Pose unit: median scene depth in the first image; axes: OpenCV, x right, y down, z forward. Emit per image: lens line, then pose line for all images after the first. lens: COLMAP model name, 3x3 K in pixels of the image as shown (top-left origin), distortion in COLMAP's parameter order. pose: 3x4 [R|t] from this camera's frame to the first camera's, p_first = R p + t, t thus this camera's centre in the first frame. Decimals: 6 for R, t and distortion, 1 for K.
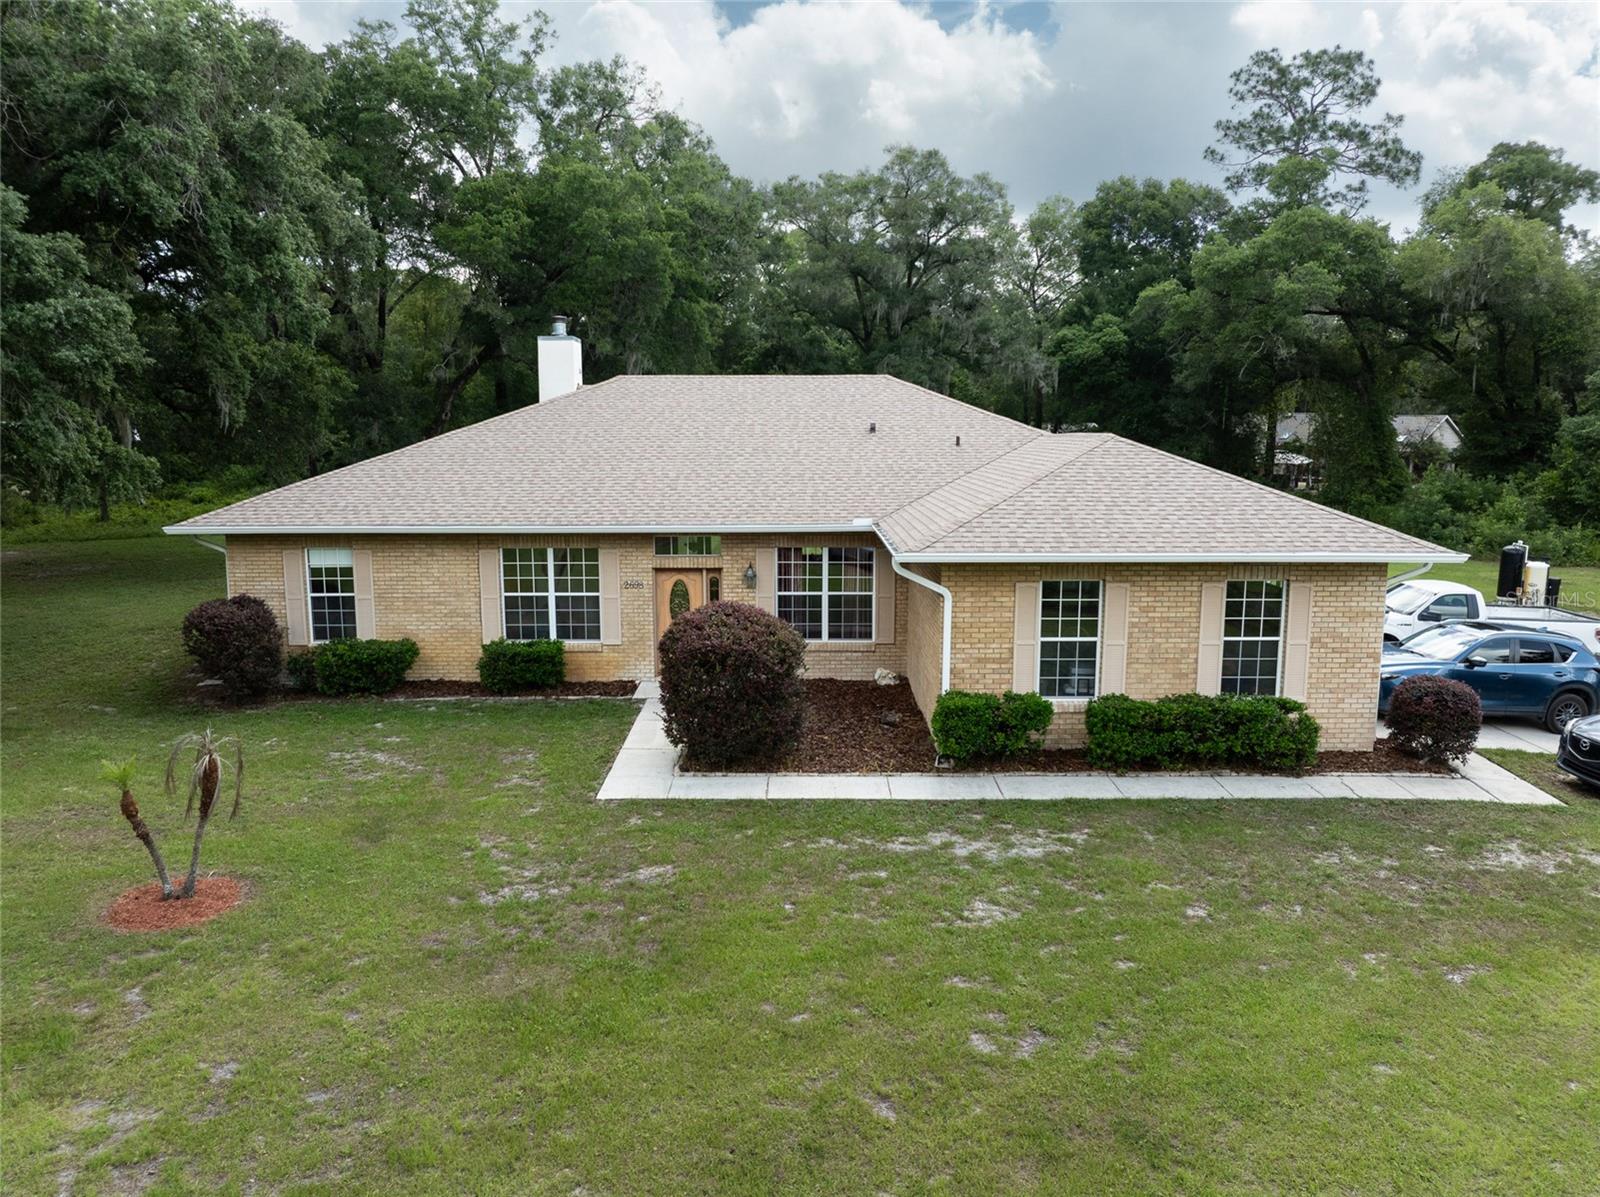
lens RADIAL K [[1132.8, 0, 792.6], [0, 1132.8, 608.9], [0, 0, 1]] dist [-0.035684, -0.001337]
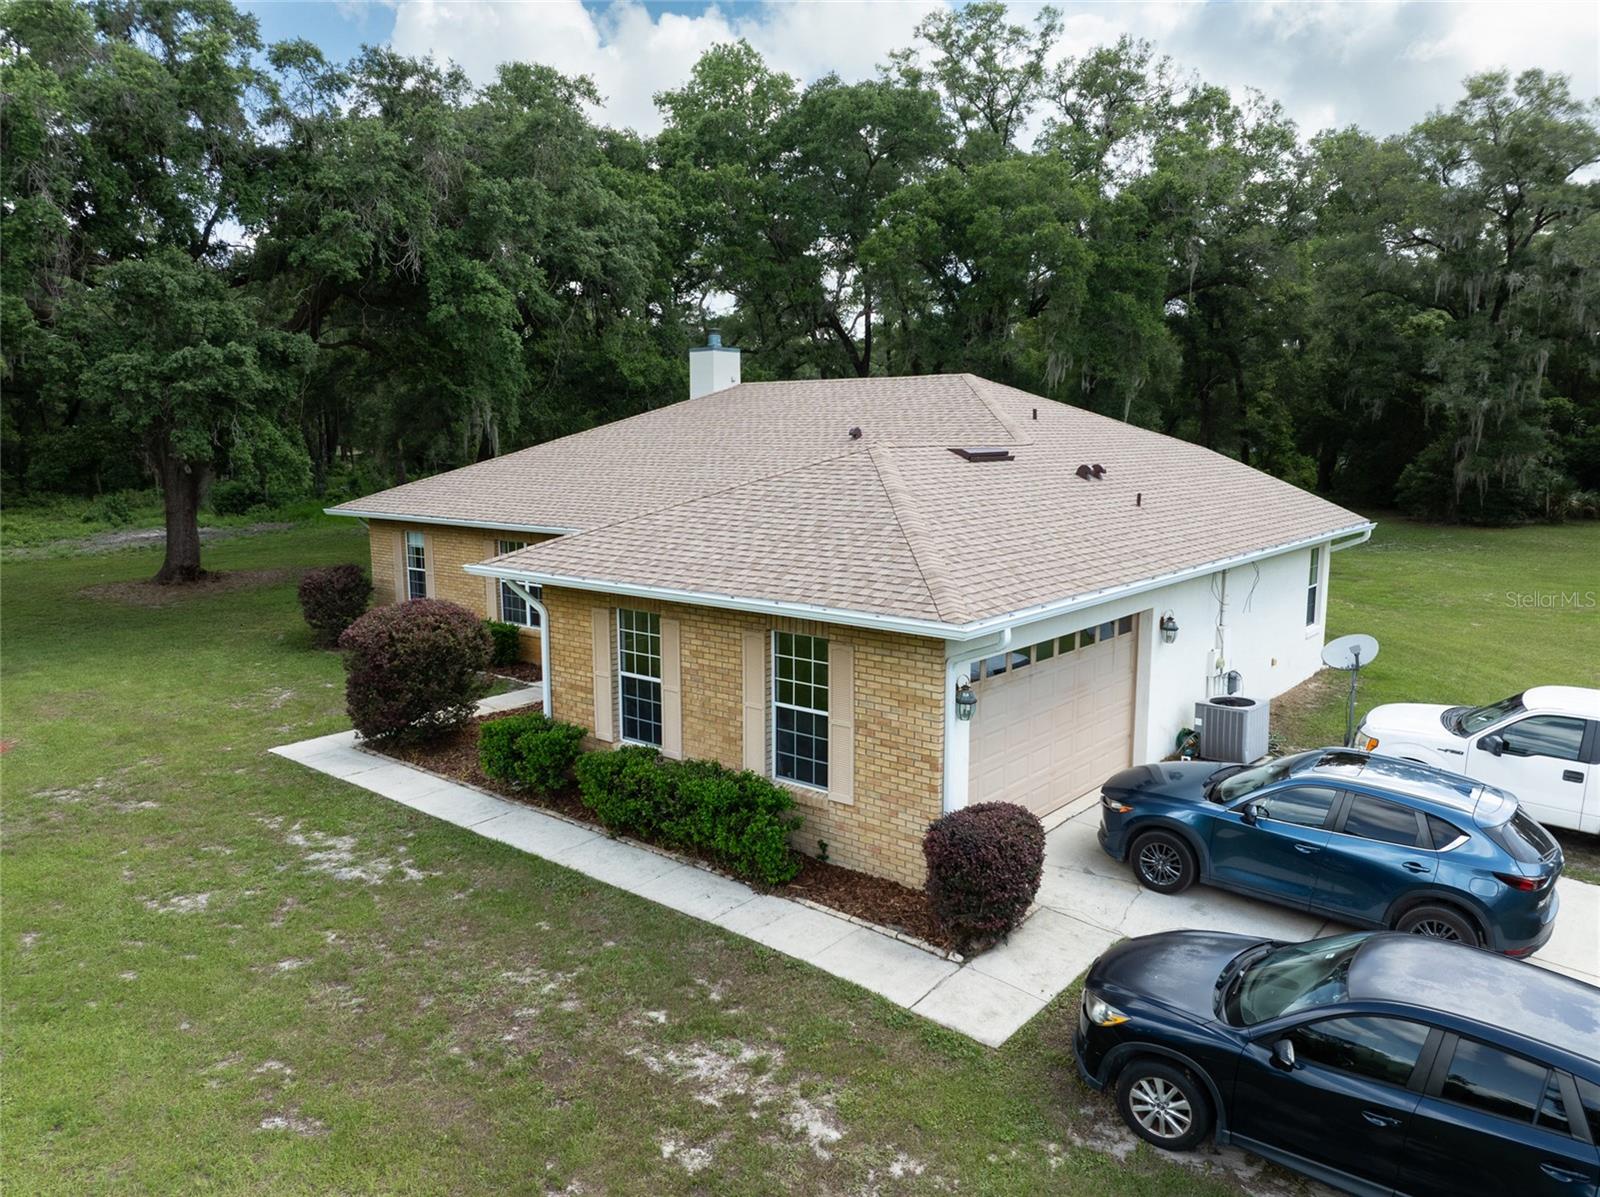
lens RADIAL K [[1132.8, 0, 799.6], [0, 1132.8, 600.1], [0, 0, 1]] dist [-0.035684, -0.001337]
pose [[0.761348, 0.092746, -0.641675, 0.903249], [-0.097439, 0.994843, 0.028180, -0.070450], [0.640979, 0.041069, 0.766459, 0.400434]]
